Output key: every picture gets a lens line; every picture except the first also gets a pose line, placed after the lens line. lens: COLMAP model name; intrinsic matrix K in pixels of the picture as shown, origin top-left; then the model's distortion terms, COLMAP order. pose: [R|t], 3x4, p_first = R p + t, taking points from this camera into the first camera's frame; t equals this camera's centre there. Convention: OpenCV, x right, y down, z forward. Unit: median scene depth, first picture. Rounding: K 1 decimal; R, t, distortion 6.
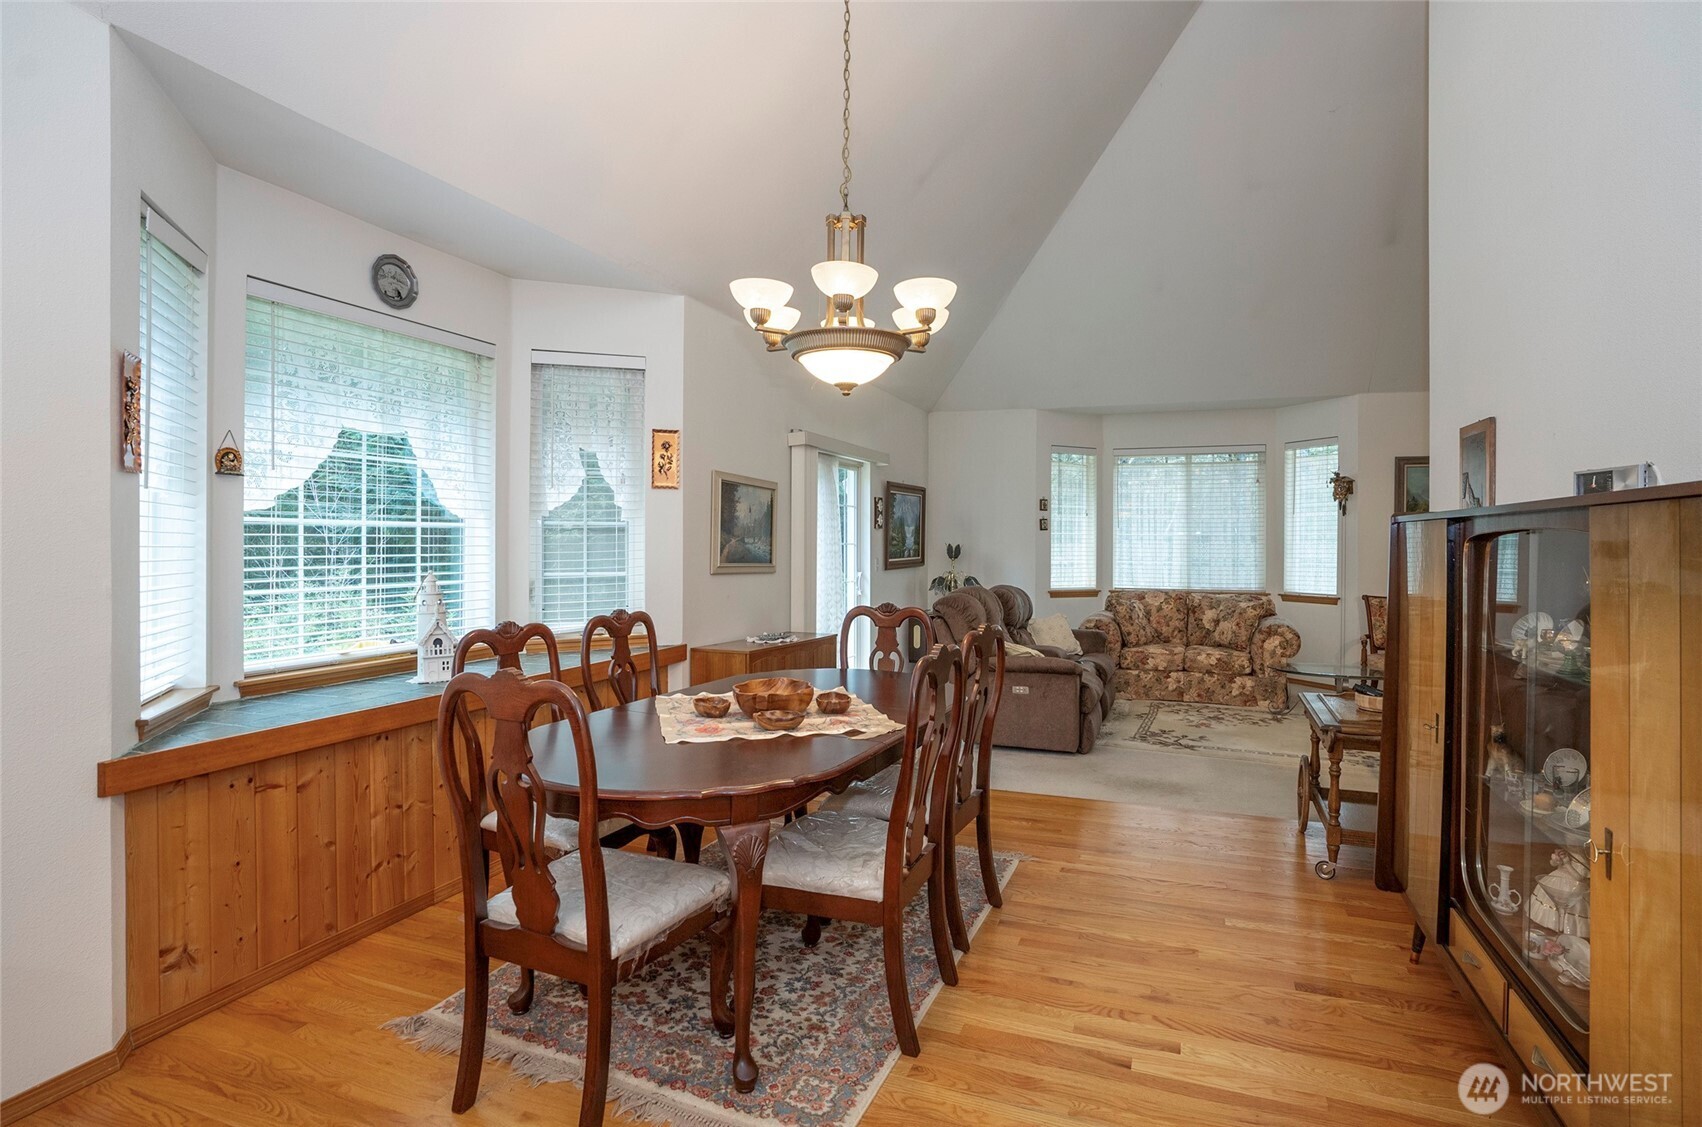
lens RADIAL K [[854.1, 0, 851.0], [0, 854.1, 563.5], [0, 0, 1]] dist [-0.055093, 0.000190]
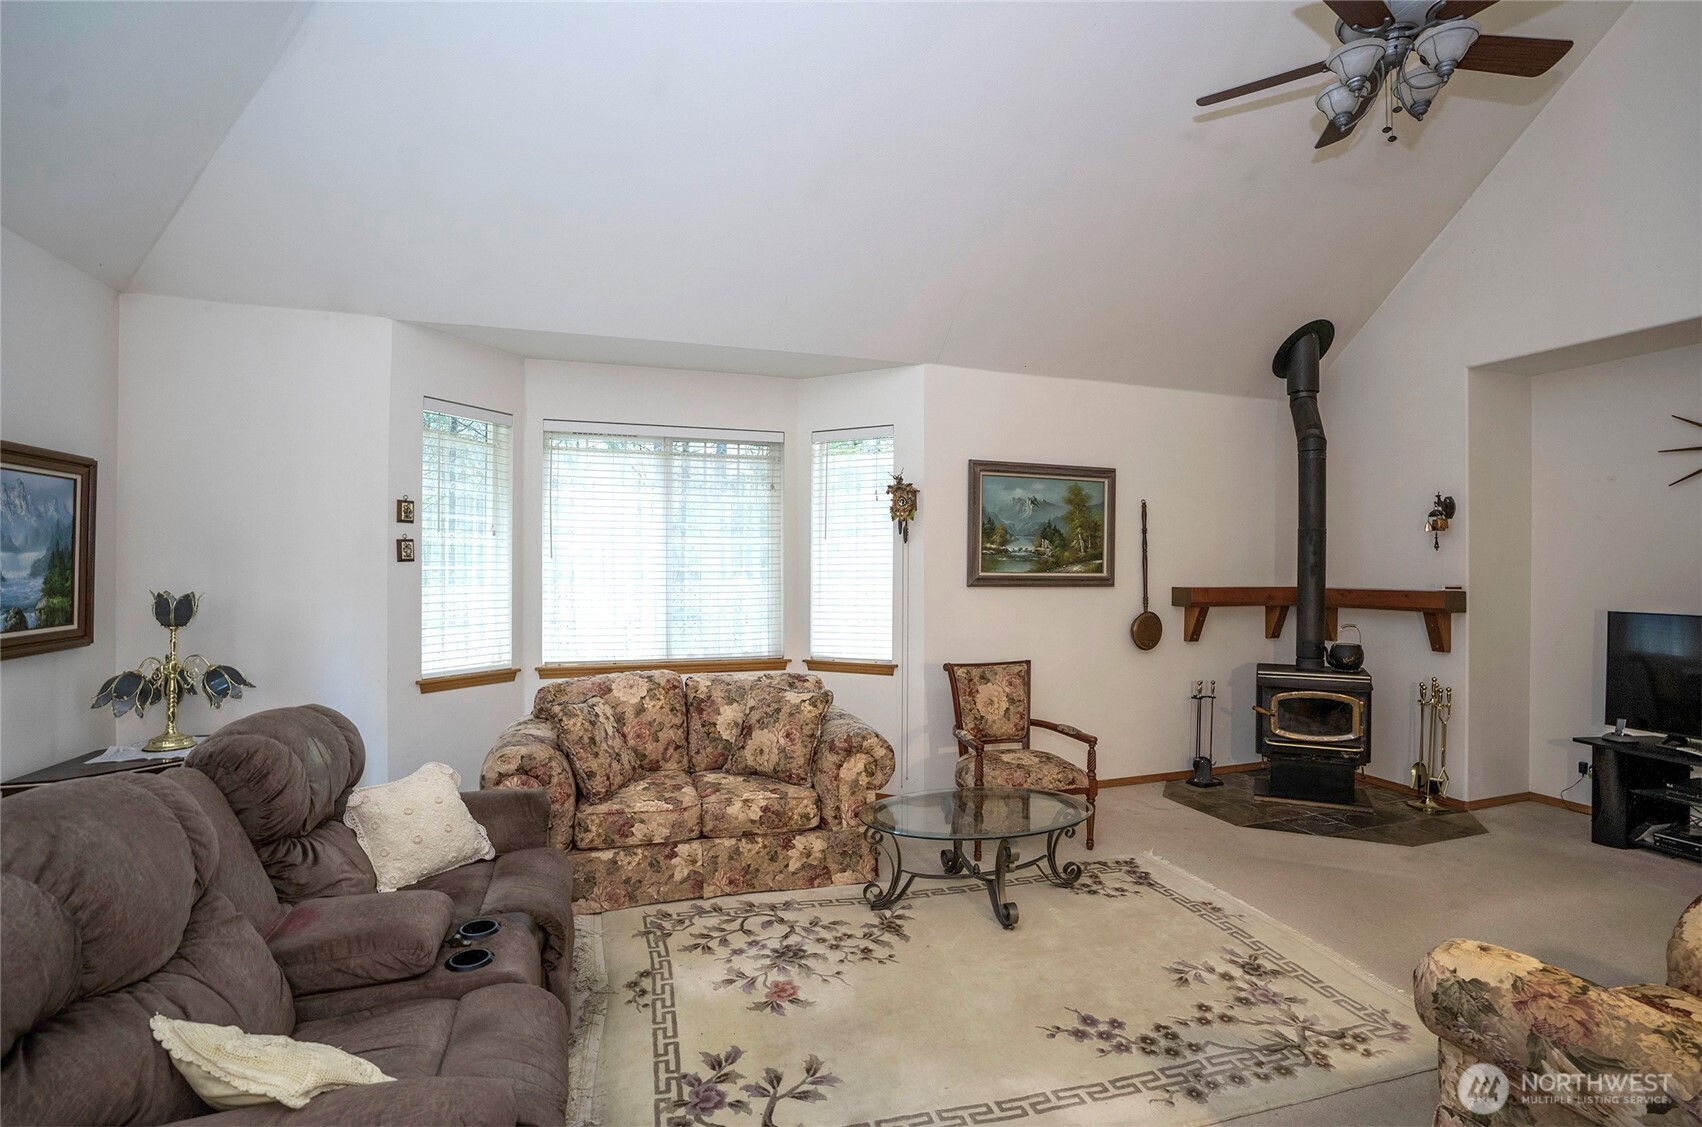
lens RADIAL K [[796.7, 0, 856.7], [0, 796.7, 569.6], [0, 0, 1]] dist [-0.056204, 0.023809]
pose [[0.757172, -0.000951, 0.653215, 0.151901], [0.015873, 0.999730, -0.016943, -0.026931], [-0.653023, 0.023197, 0.756983, 0.573901]]
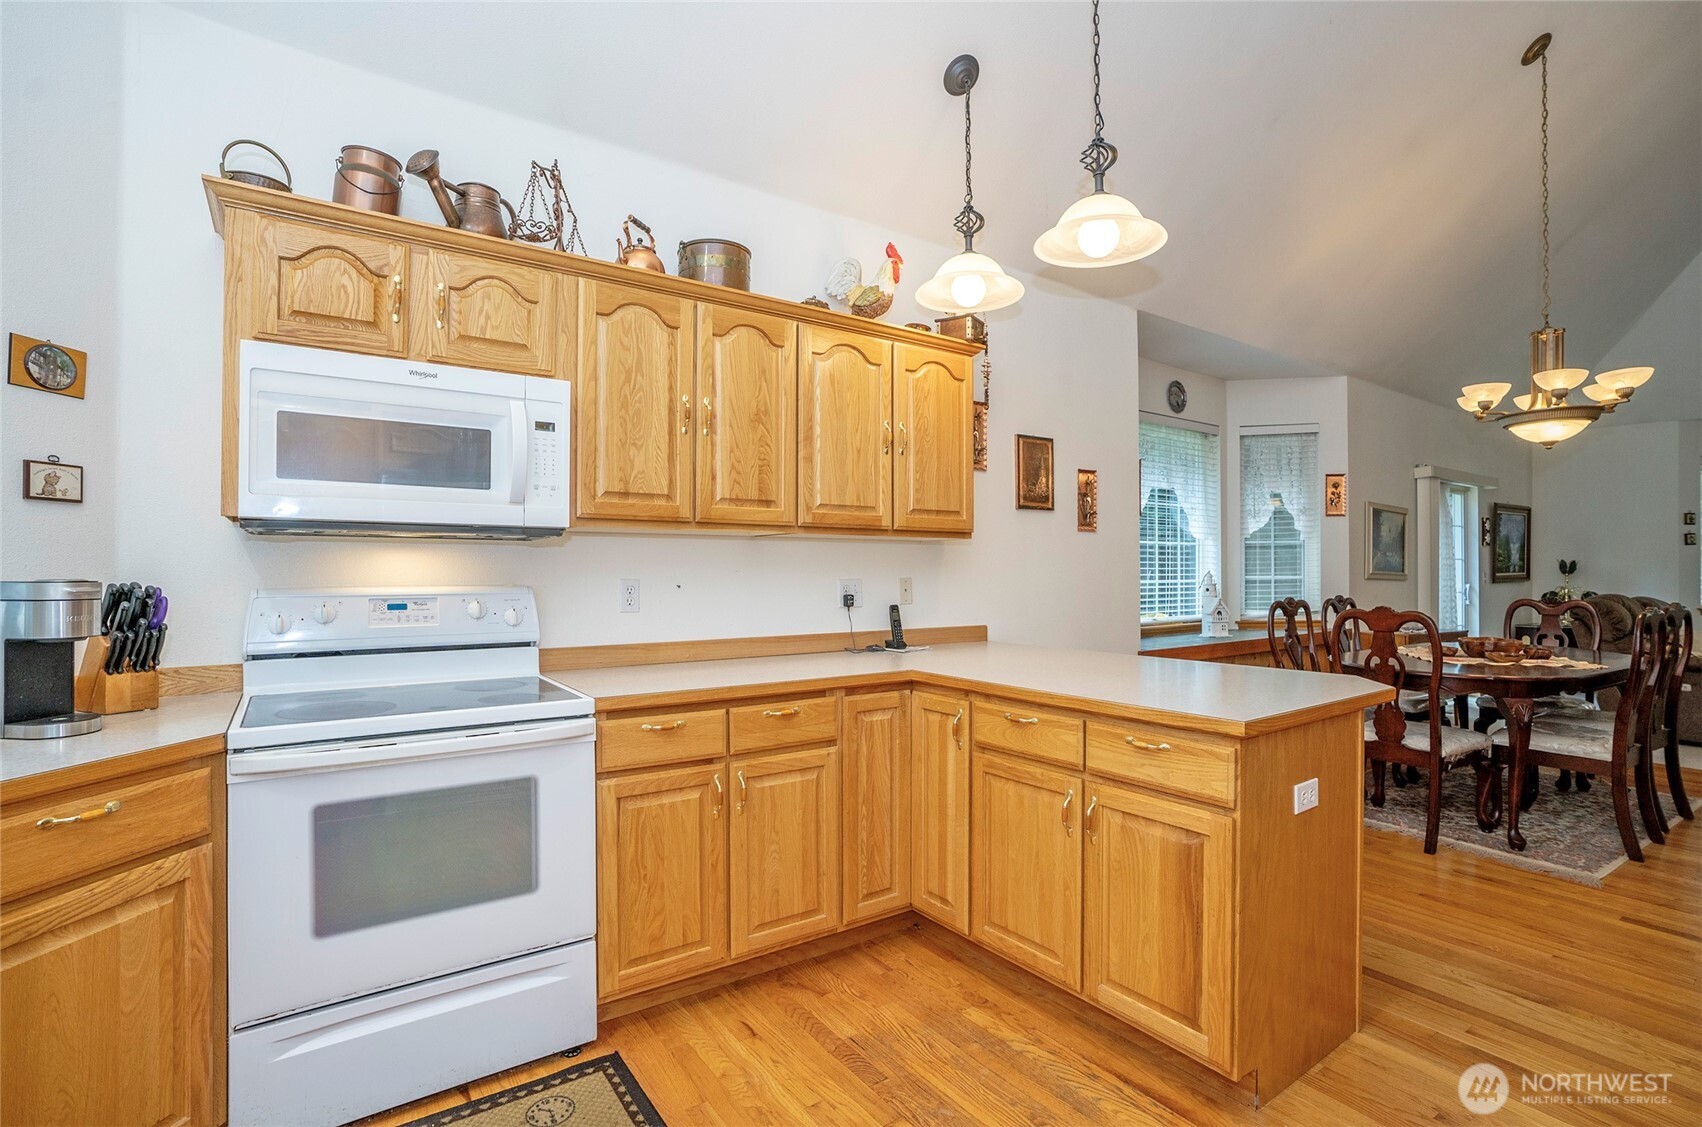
lens RADIAL K [[796.7, 0, 856.7], [0, 796.7, 569.6], [0, 0, 1]] dist [-0.056204, 0.023809]
pose [[0.836549, -0.004682, -0.547873, -0.105393], [-0.009550, 0.999687, -0.023126, 0.022392], [0.547809, 0.024579, 0.836242, -0.304467]]
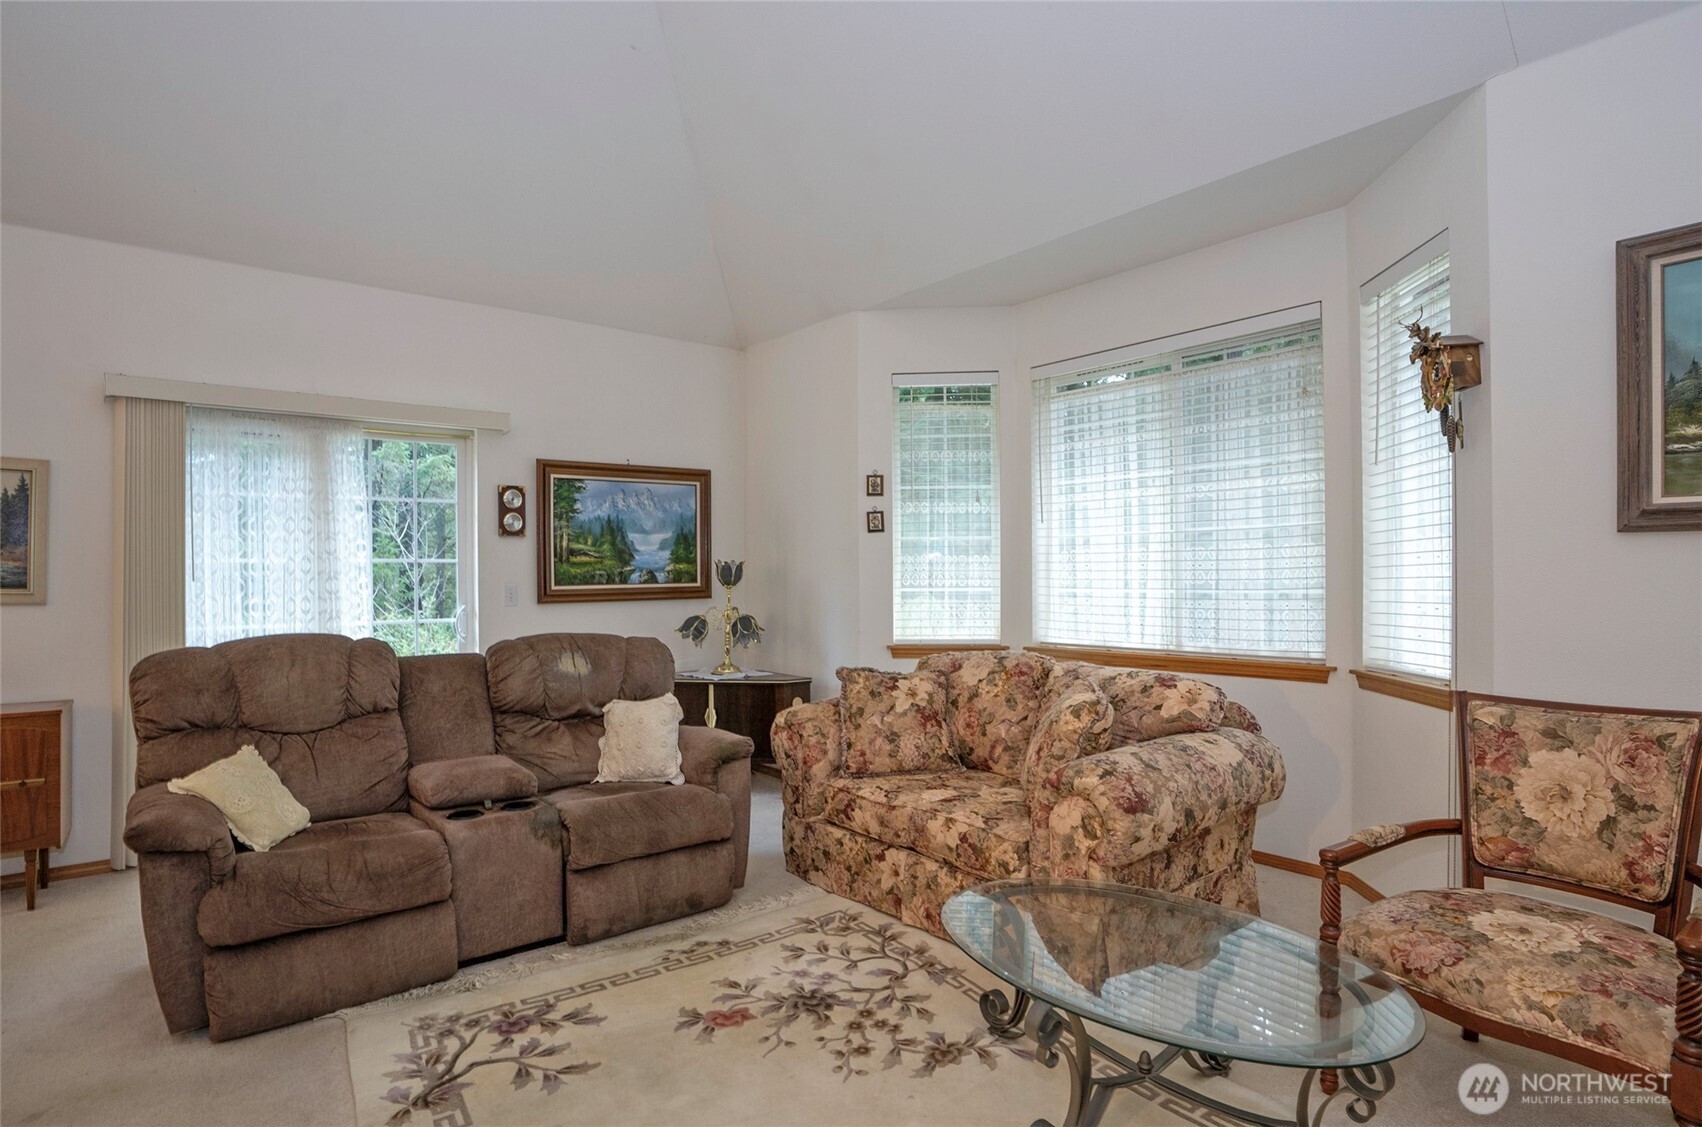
lens RADIAL K [[864.4, 0, 807.9], [0, 864.4, 588.9], [0, 0, 1]] dist [-0.044264, -0.000078]
pose [[0.867315, -0.002893, -0.497750, 0.563421], [-0.001819, 0.999958, -0.008982, 0.002589], [0.497756, 0.008696, 0.867274, 0.610071]]
